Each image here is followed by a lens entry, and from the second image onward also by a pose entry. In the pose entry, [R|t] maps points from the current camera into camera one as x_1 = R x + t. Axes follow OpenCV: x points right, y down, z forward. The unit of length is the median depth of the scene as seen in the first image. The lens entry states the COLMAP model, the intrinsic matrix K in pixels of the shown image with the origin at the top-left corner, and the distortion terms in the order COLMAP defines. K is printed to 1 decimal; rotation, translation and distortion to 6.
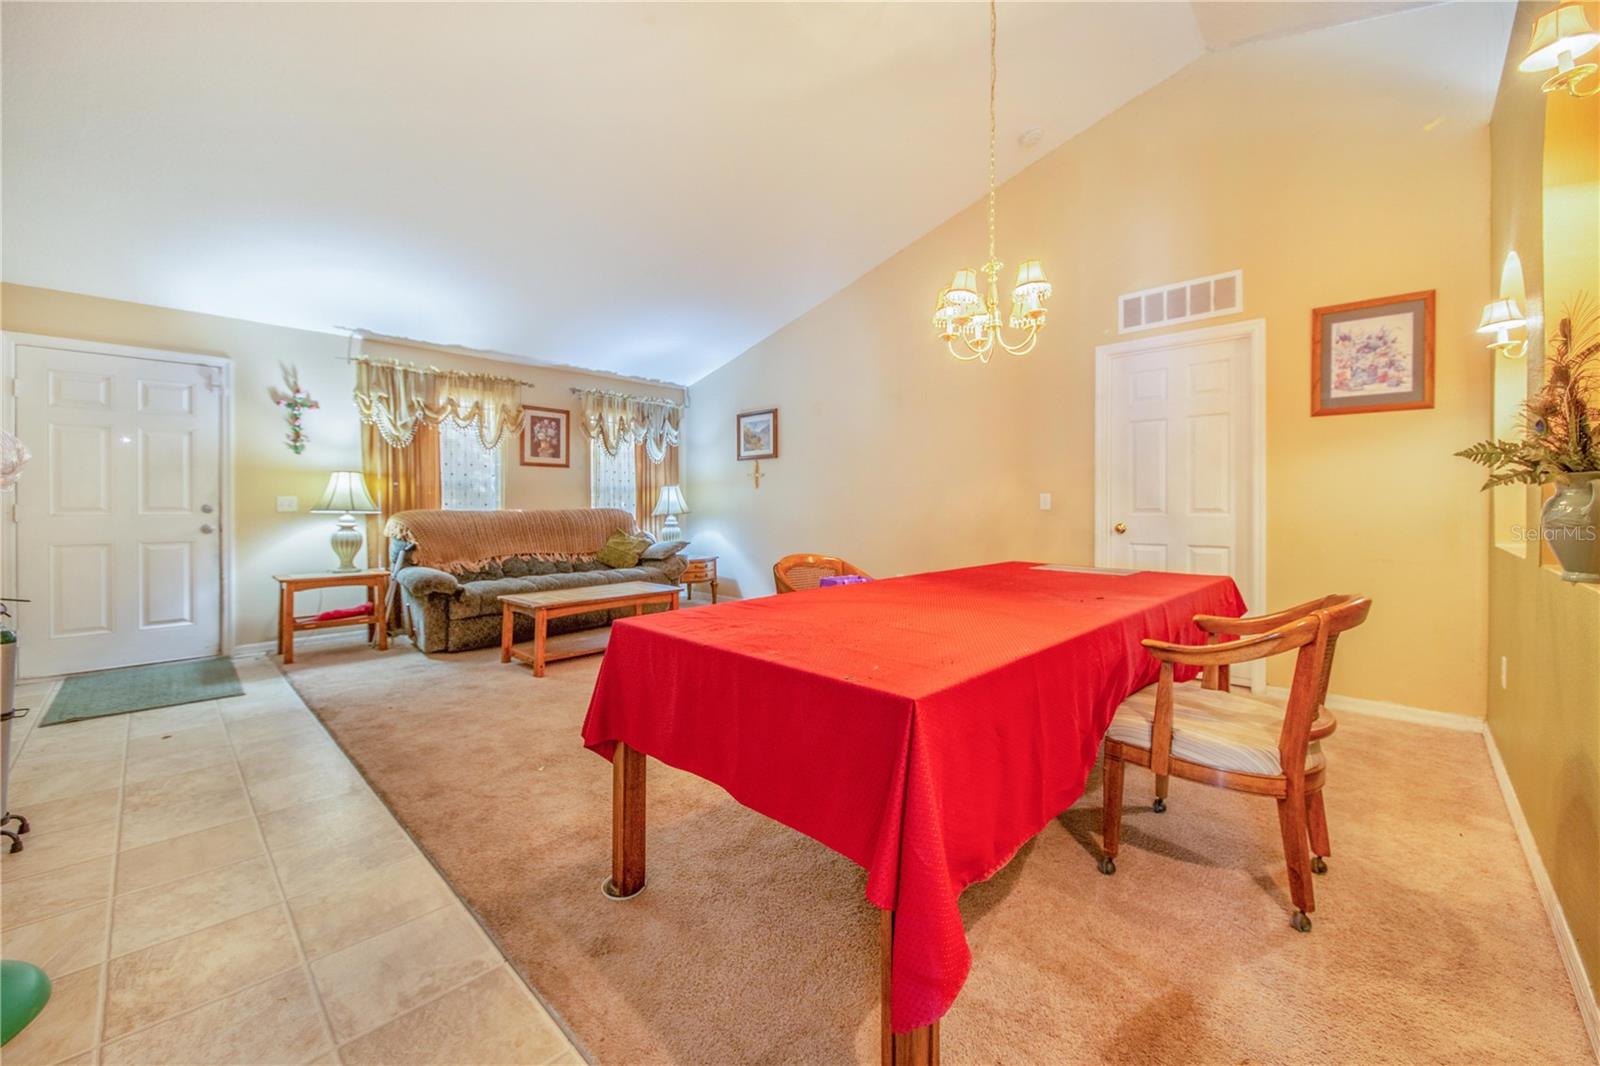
lens RADIAL K [[633.2, 0, 837.1], [0, 633.2, 511.2], [0, 0, 1]] dist [-0.011345, -0.002179]
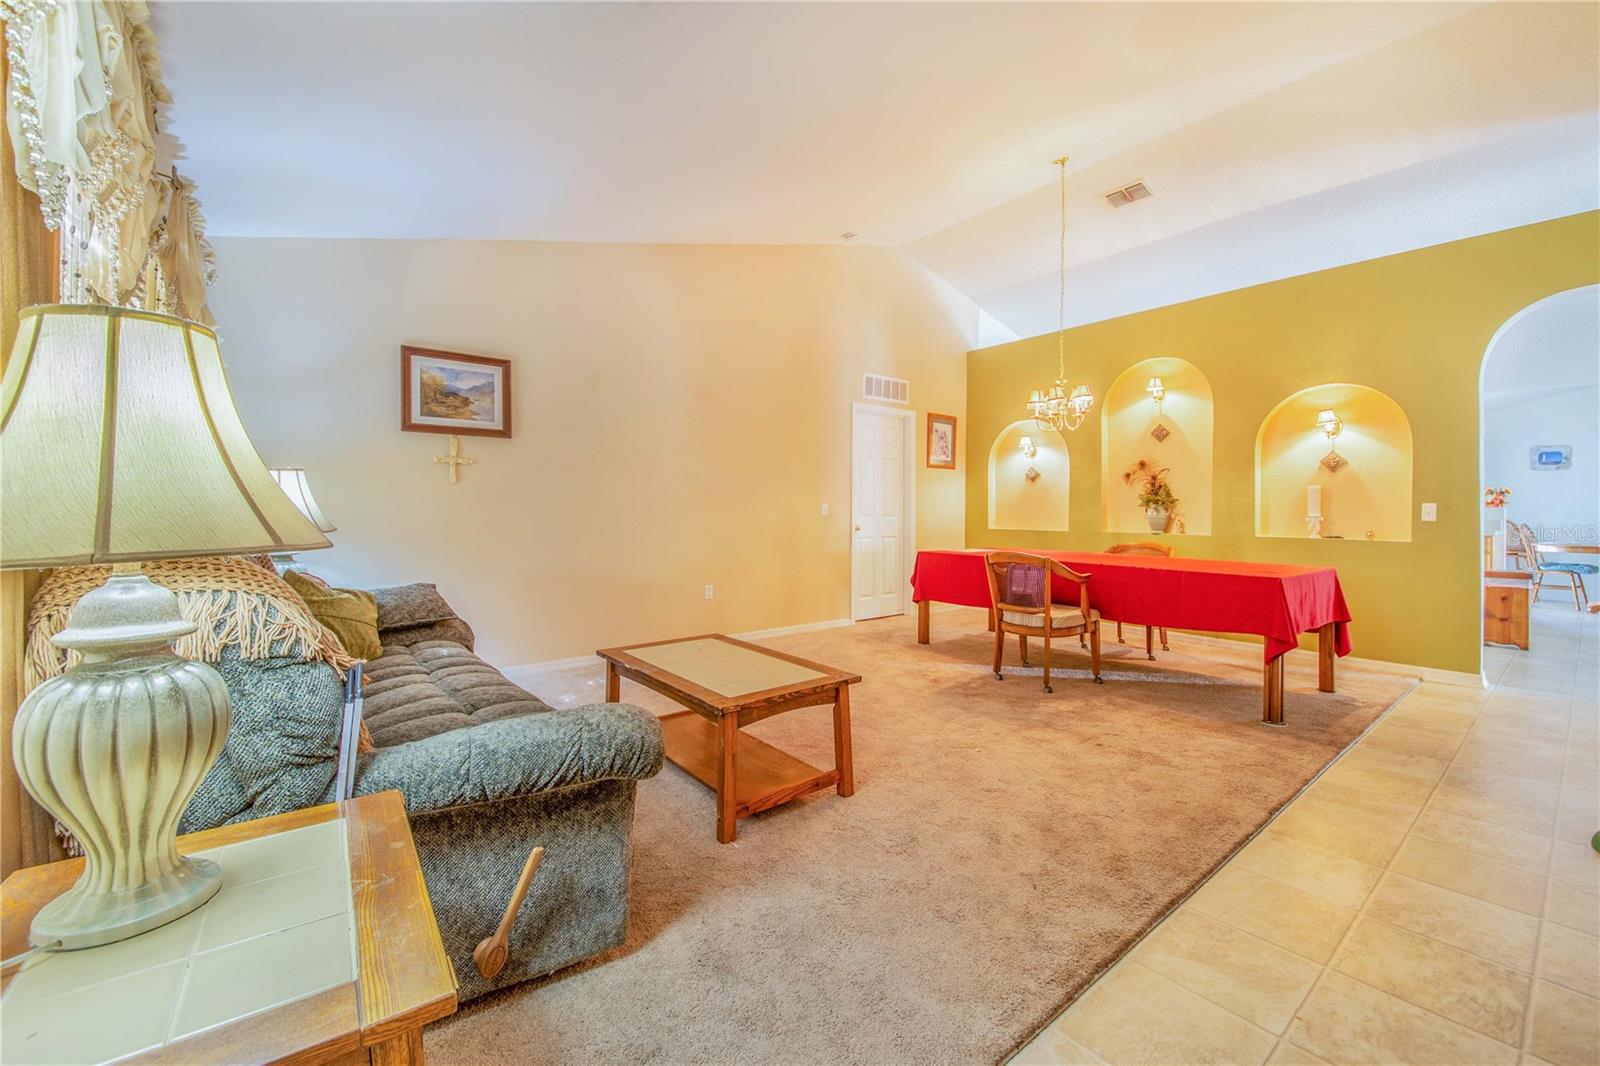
lens RADIAL K [[633.2, 0, 802.7], [0, 633.2, 505.4], [0, 0, 1]] dist [-0.011345, -0.002179]
pose [[0.165573, 0.007928, 0.986166, -1.475913], [-0.005652, 0.999959, -0.007090, -0.022568], [-0.986181, -0.004400, 0.165611, 1.265893]]
